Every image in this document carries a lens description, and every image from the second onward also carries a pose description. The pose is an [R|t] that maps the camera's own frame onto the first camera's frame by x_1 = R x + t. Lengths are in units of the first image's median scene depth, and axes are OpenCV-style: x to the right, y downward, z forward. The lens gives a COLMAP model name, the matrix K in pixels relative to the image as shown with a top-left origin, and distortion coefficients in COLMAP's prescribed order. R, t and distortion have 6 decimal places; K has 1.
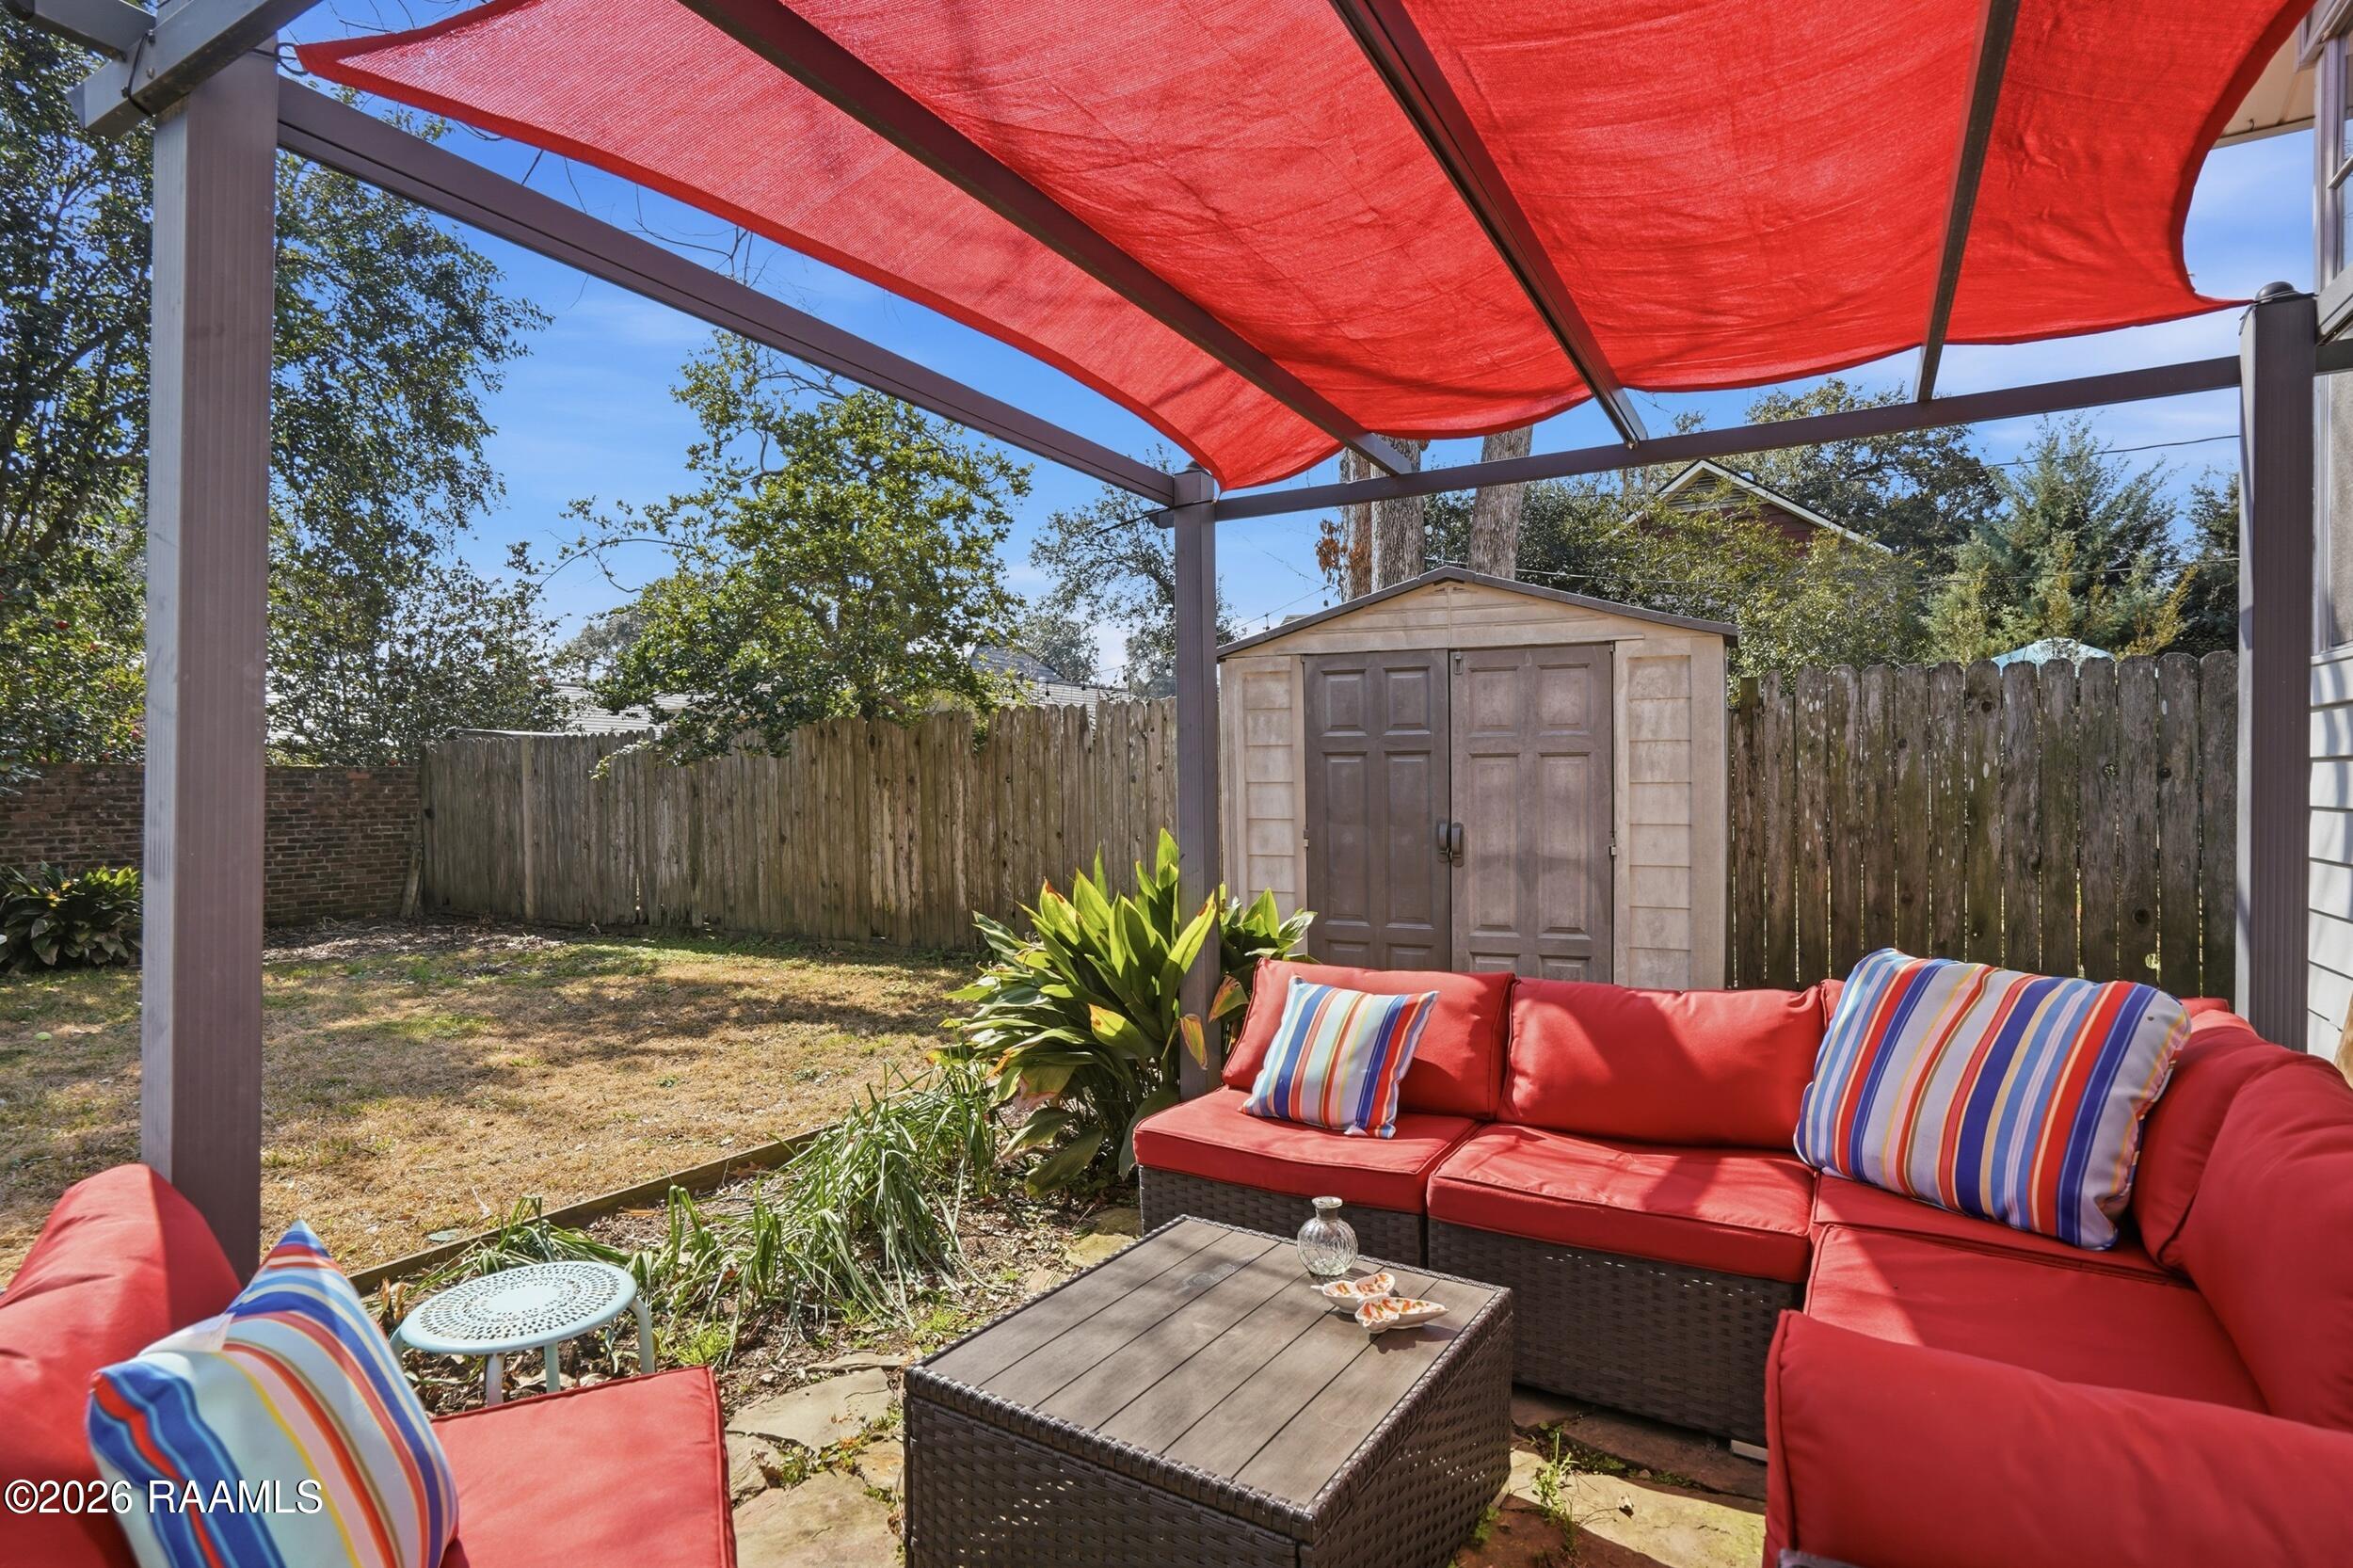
lens RADIAL K [[1131.2, 0, 1176.5], [0, 1131.2, 784.0], [0, 0, 1]] dist [-0.061648, 0.072933]
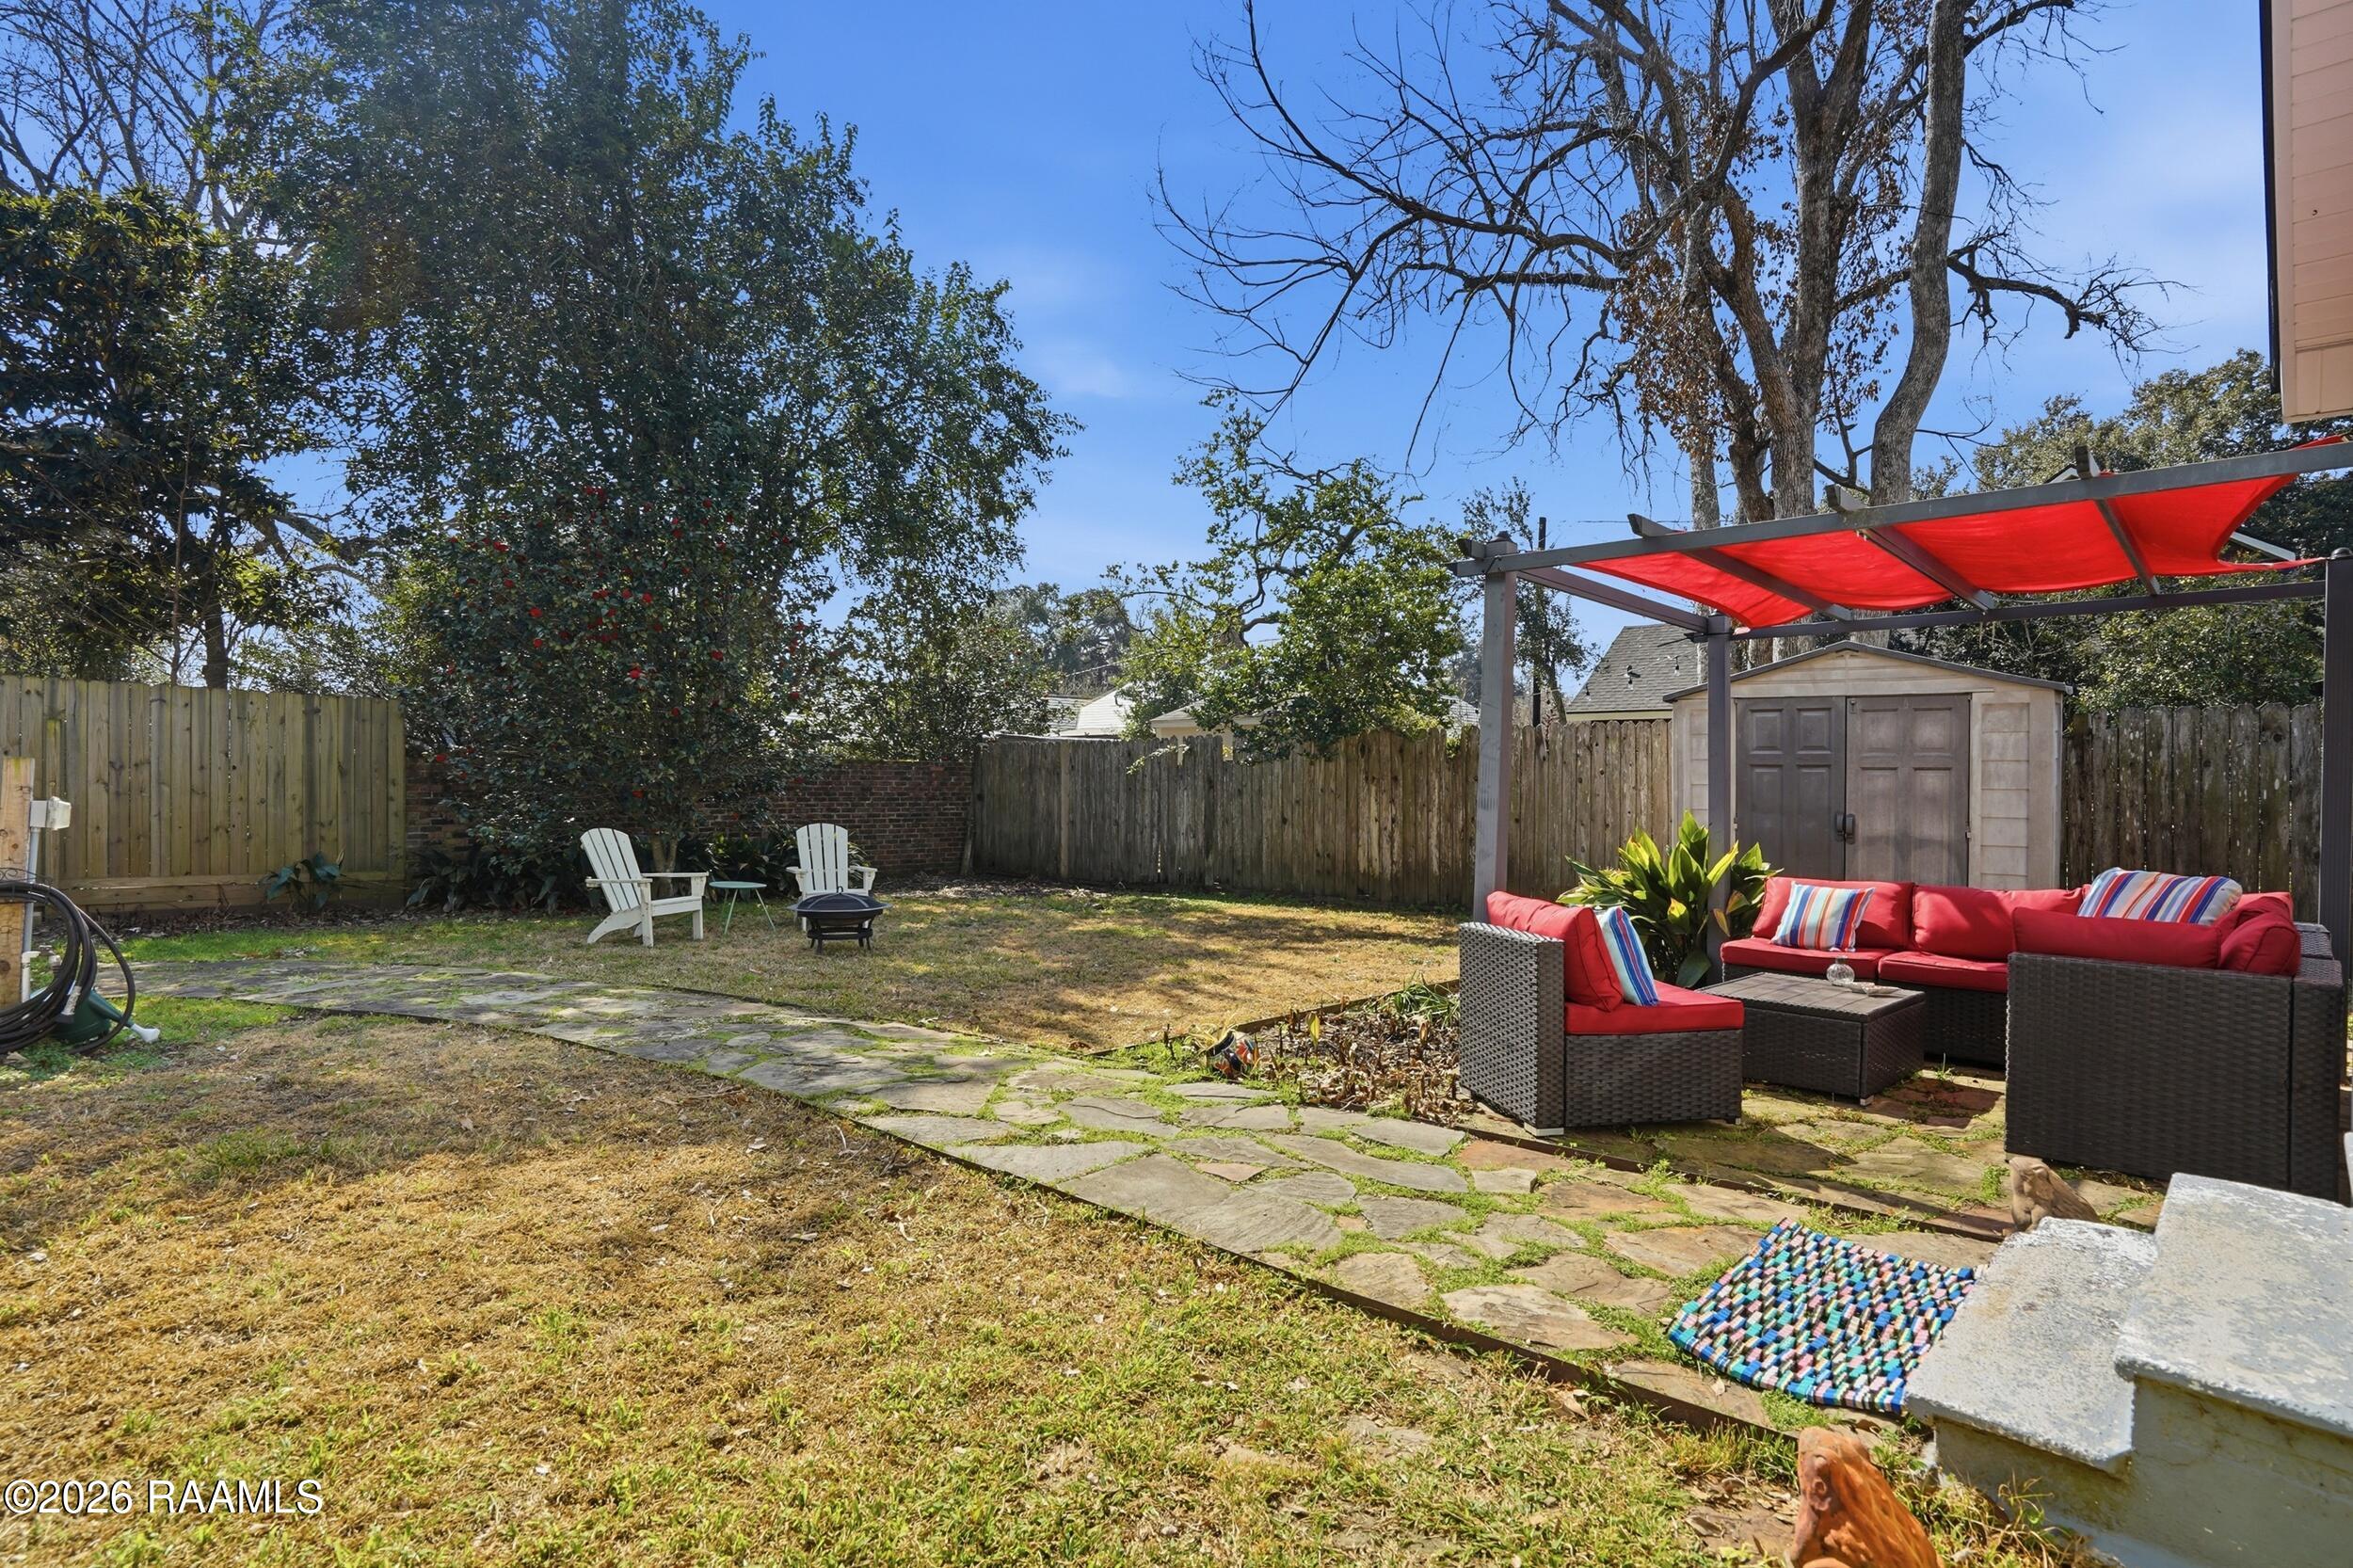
lens RADIAL K [[1192.0, 0, 1176.9], [0, 1192.0, 770.0], [0, 0, 1]] dist [-0.065403, 0.058595]
pose [[0.975788, 0.013047, -0.218328, -0.285130], [-0.015013, 0.999860, -0.007348, 0.001567], [0.218201, 0.010448, 0.975848, -0.715731]]
